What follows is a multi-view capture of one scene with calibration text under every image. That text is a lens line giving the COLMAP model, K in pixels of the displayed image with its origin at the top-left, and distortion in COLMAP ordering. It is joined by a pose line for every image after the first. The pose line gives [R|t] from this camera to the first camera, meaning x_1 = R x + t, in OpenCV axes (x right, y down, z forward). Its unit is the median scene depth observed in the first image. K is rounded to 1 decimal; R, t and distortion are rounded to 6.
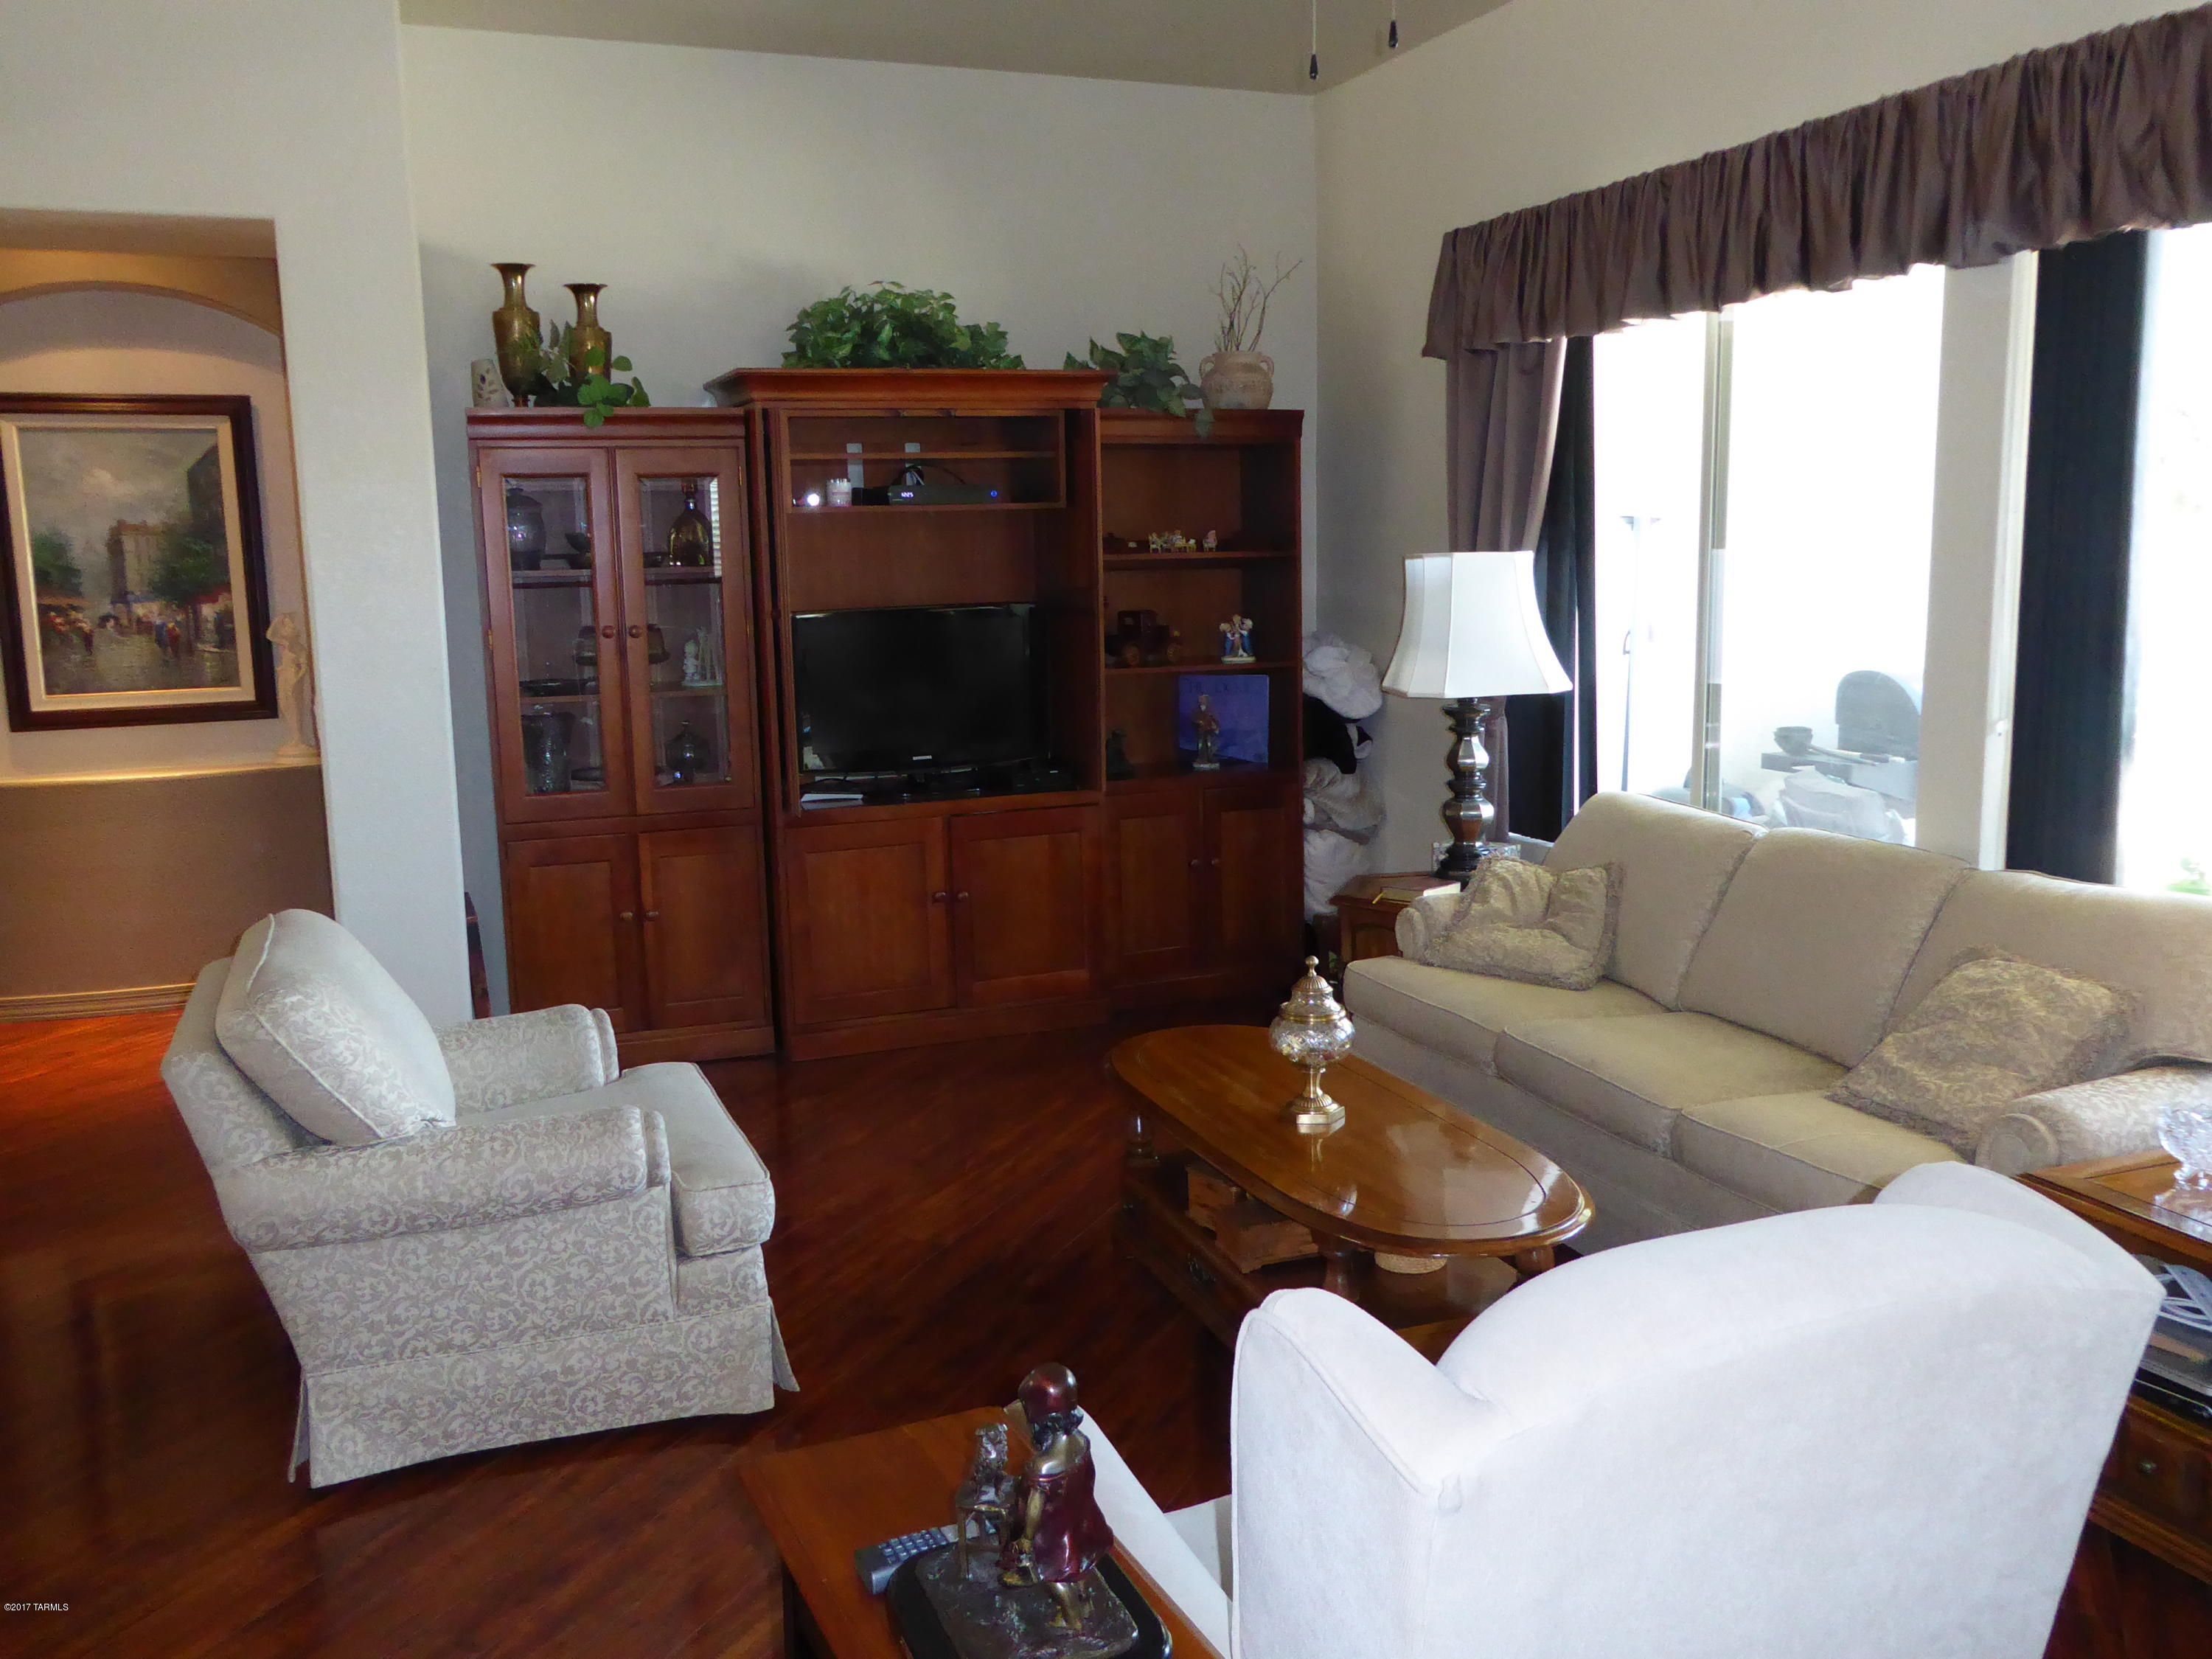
lens RADIAL K [[1869.1, 0, 1090.4], [0, 1869.1, 821.6], [0, 0, 1]] dist [-0.003680, 0.042178]
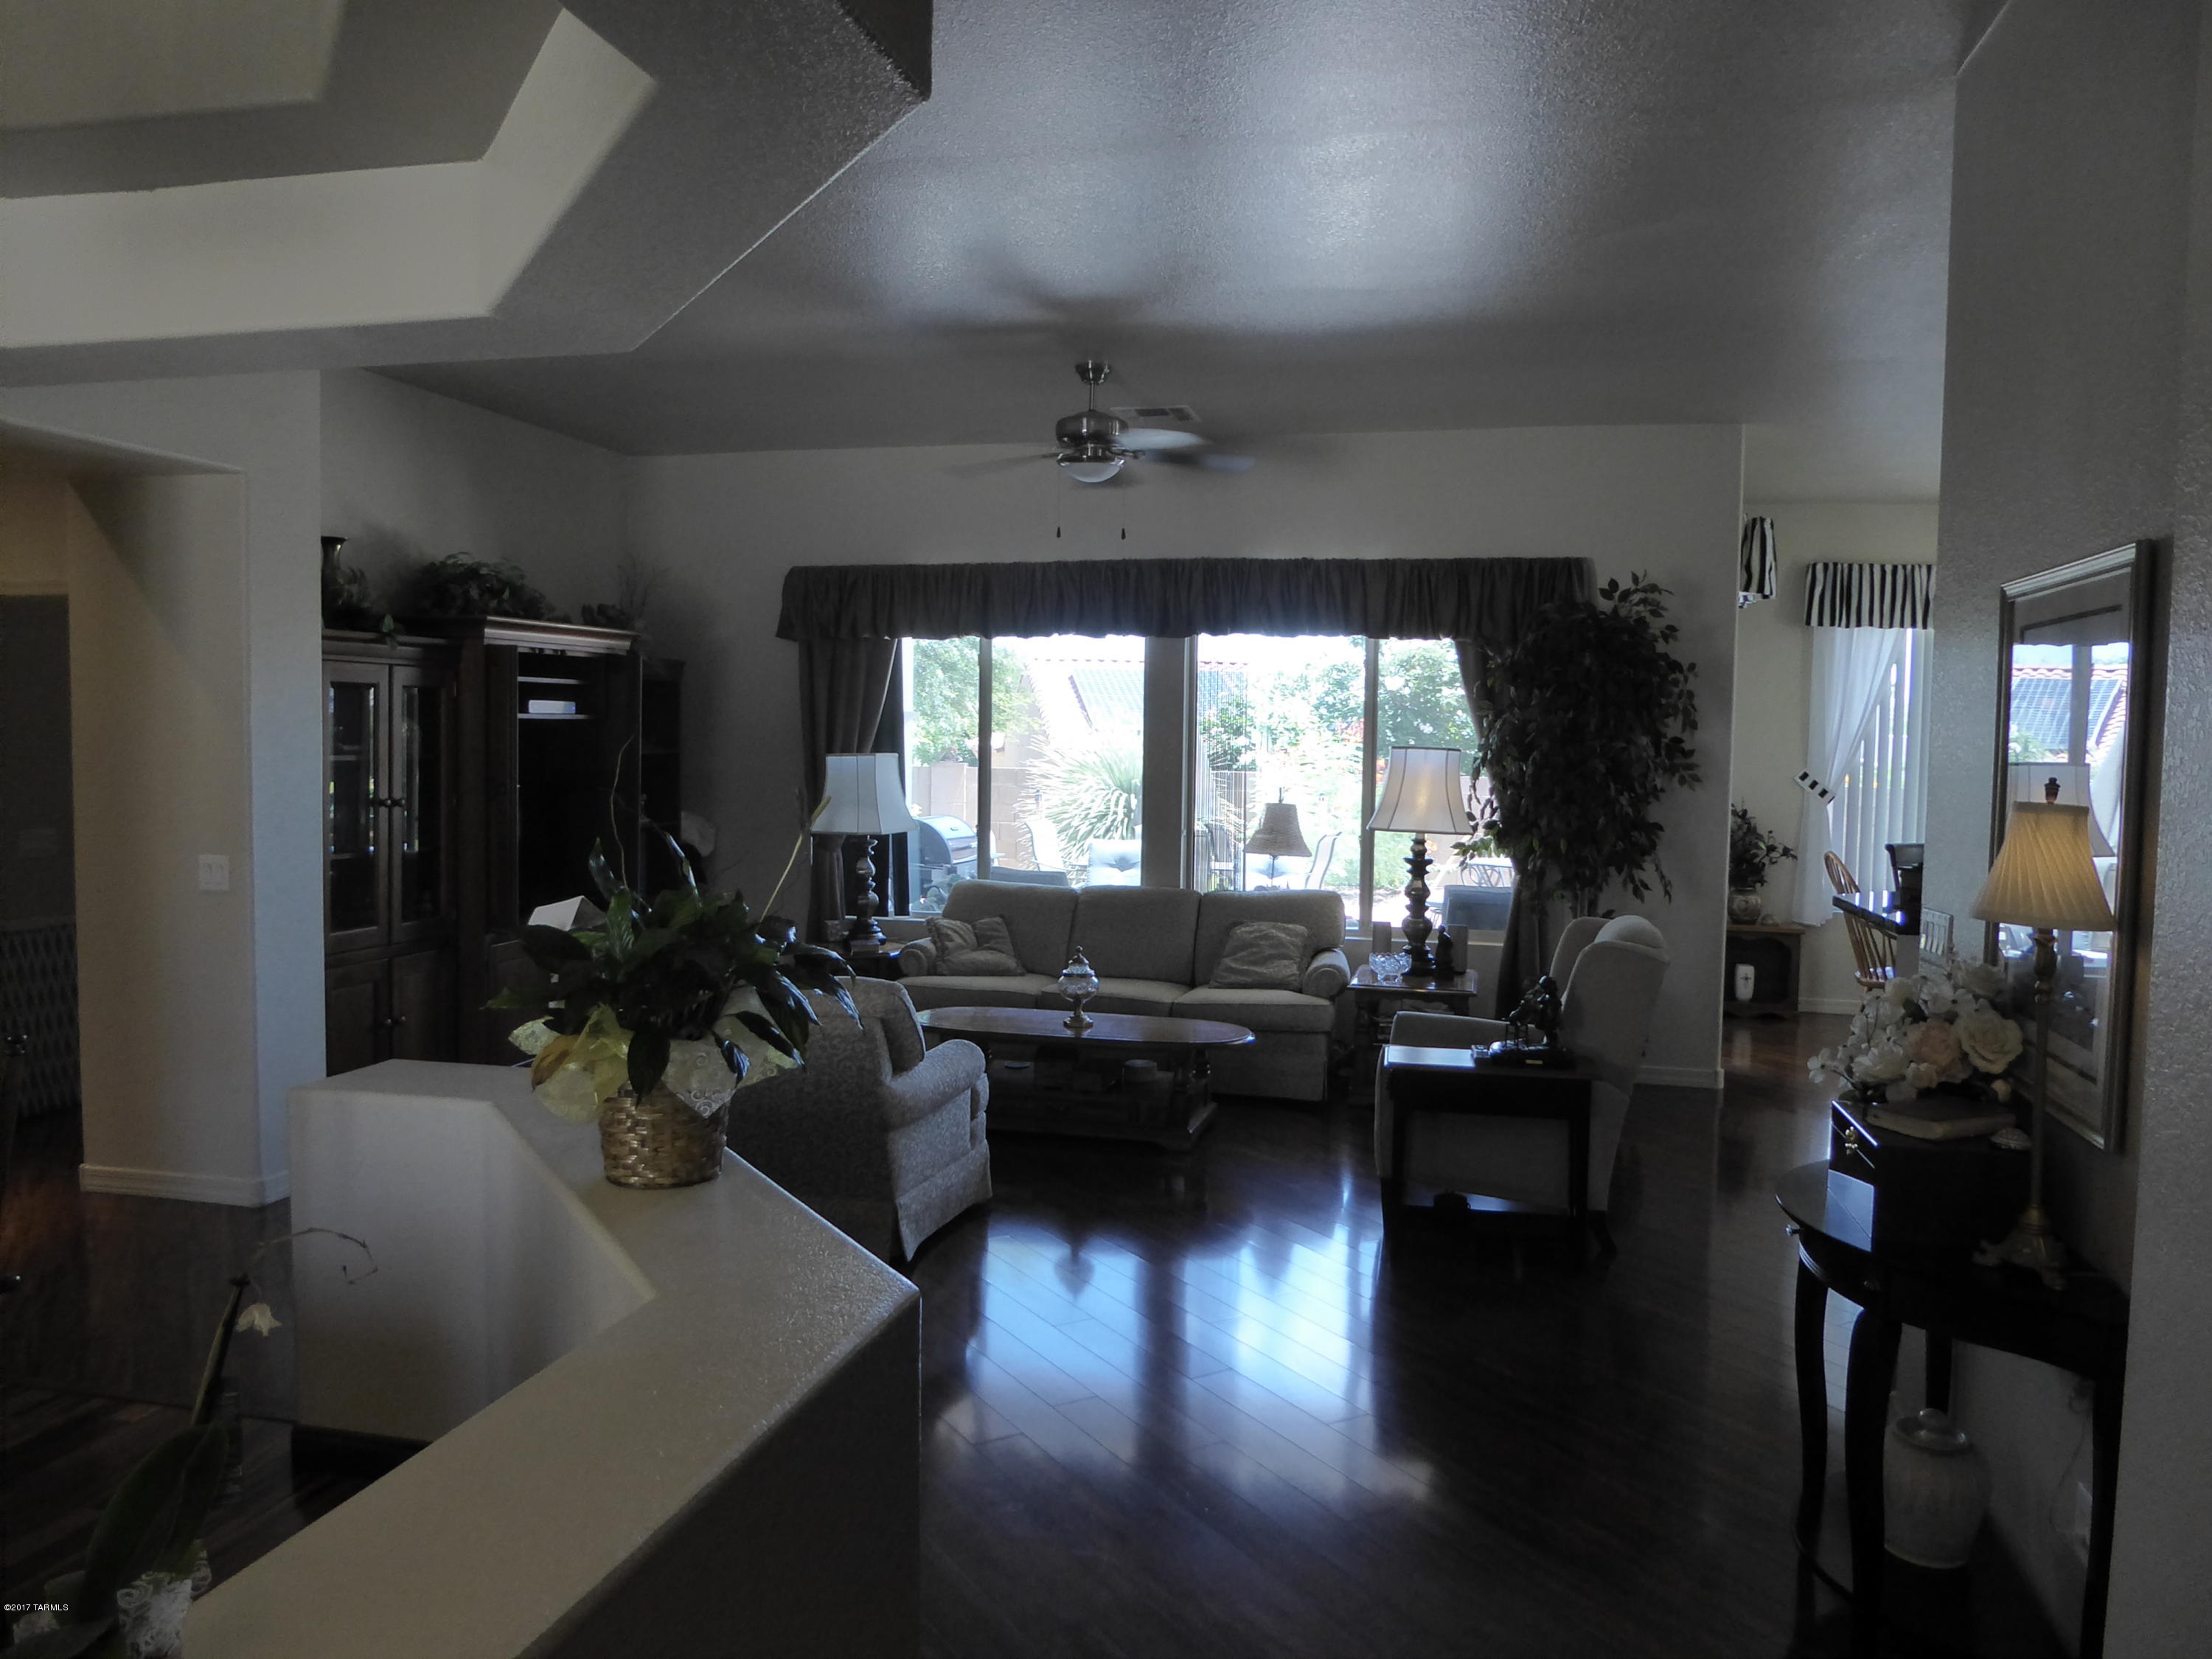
lens RADIAL K [[1576.3, 0, 1096.8], [0, 1576.3, 837.7], [0, 0, 1]] dist [-0.048549, 0.040125]
pose [[0.579390, -0.028257, 0.814560, -0.806237], [0.101726, 0.994091, -0.037872, 0.012872], [-0.808677, 0.104805, 0.578841, -0.026284]]
